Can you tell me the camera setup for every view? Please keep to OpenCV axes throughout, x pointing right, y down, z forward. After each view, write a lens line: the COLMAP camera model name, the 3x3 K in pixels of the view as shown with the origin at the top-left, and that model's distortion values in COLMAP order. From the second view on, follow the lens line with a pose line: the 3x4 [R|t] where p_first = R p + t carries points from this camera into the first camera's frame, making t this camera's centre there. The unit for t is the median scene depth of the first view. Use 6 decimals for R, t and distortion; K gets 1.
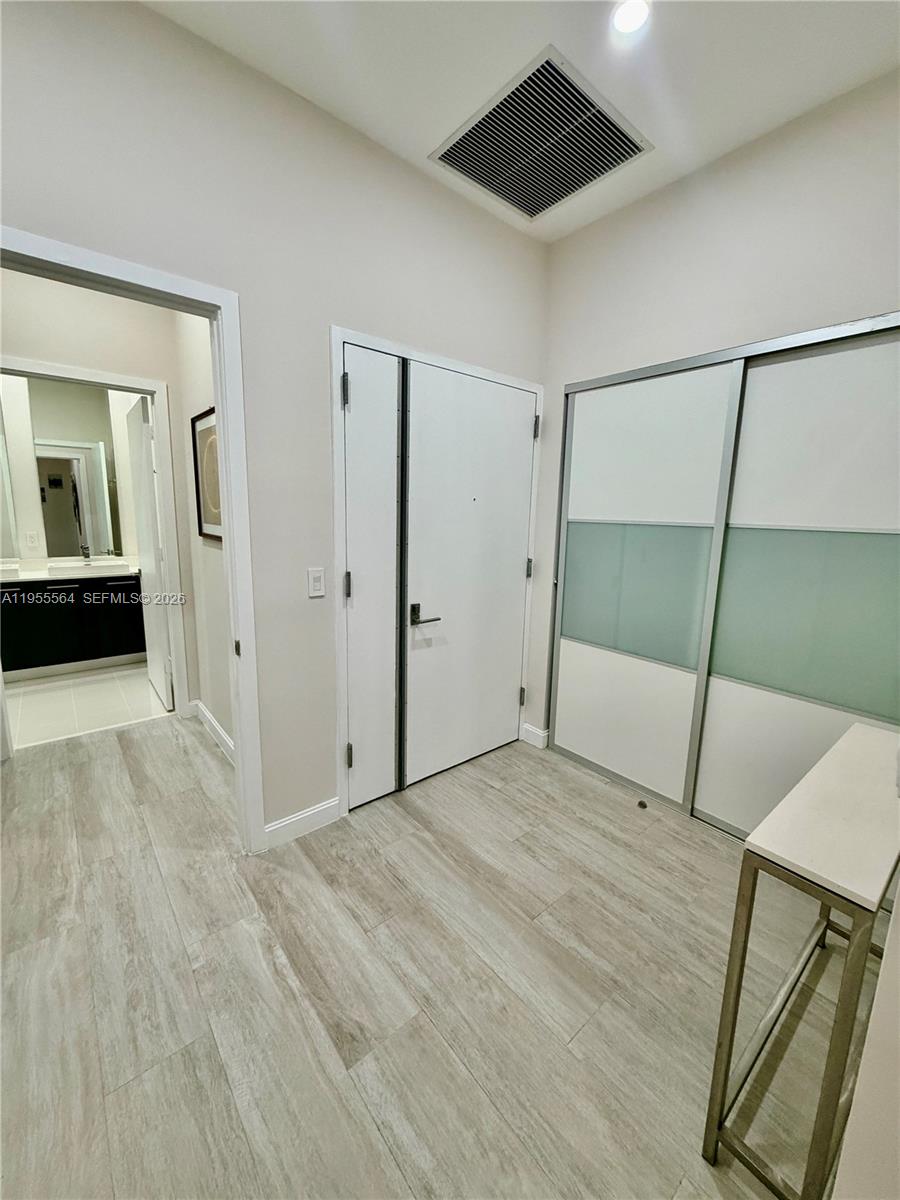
lens RADIAL K [[477.6, 0, 451.4], [0, 477.6, 595.9], [0, 0, 1]] dist [-0.000937, 0.000296]
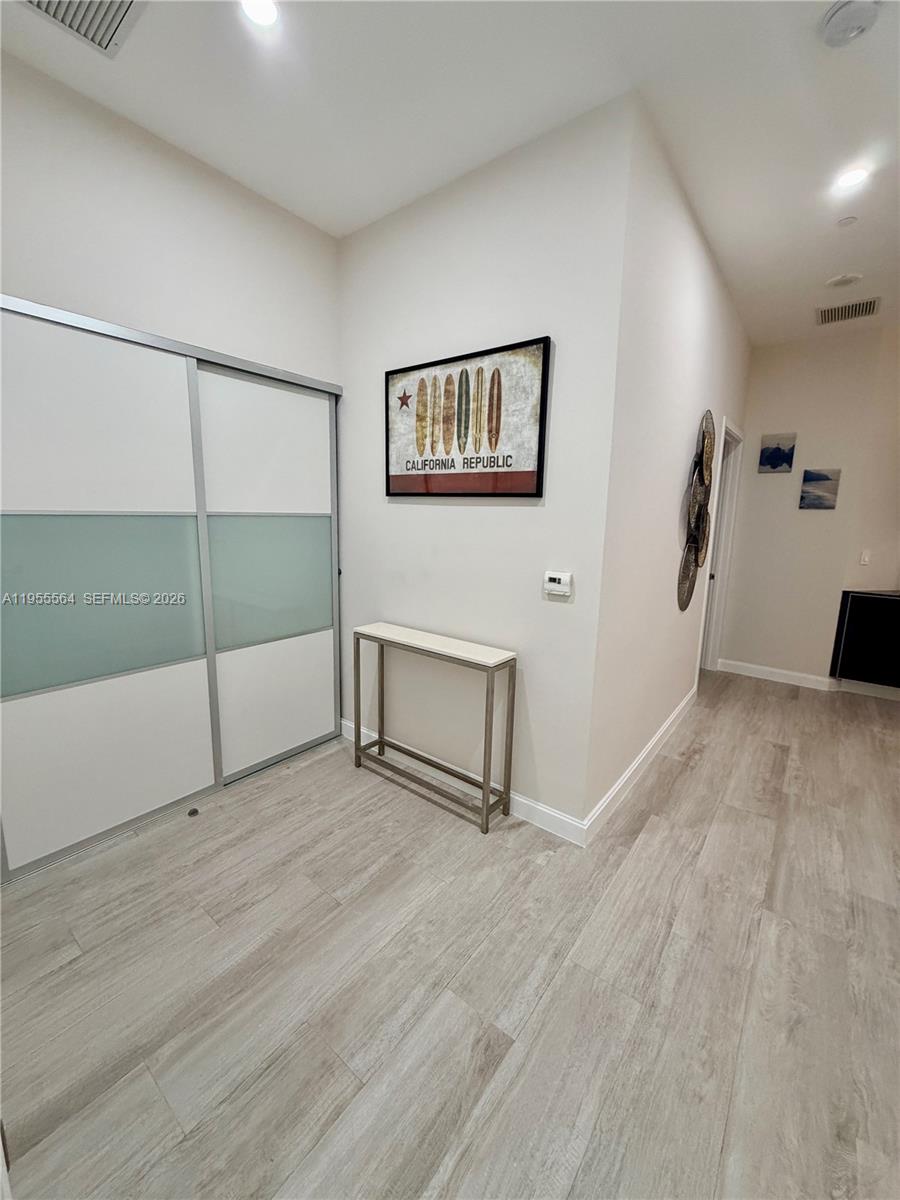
lens RADIAL K [[477.6, 0, 451.4], [0, 477.6, 595.9], [0, 0, 1]] dist [-0.000937, 0.000296]
pose [[-0.205396, -0.195562, 0.958941, -0.613822], [0.146870, 0.962577, 0.227761, -0.133857], [-0.967596, 0.187621, -0.168987, 0.684397]]
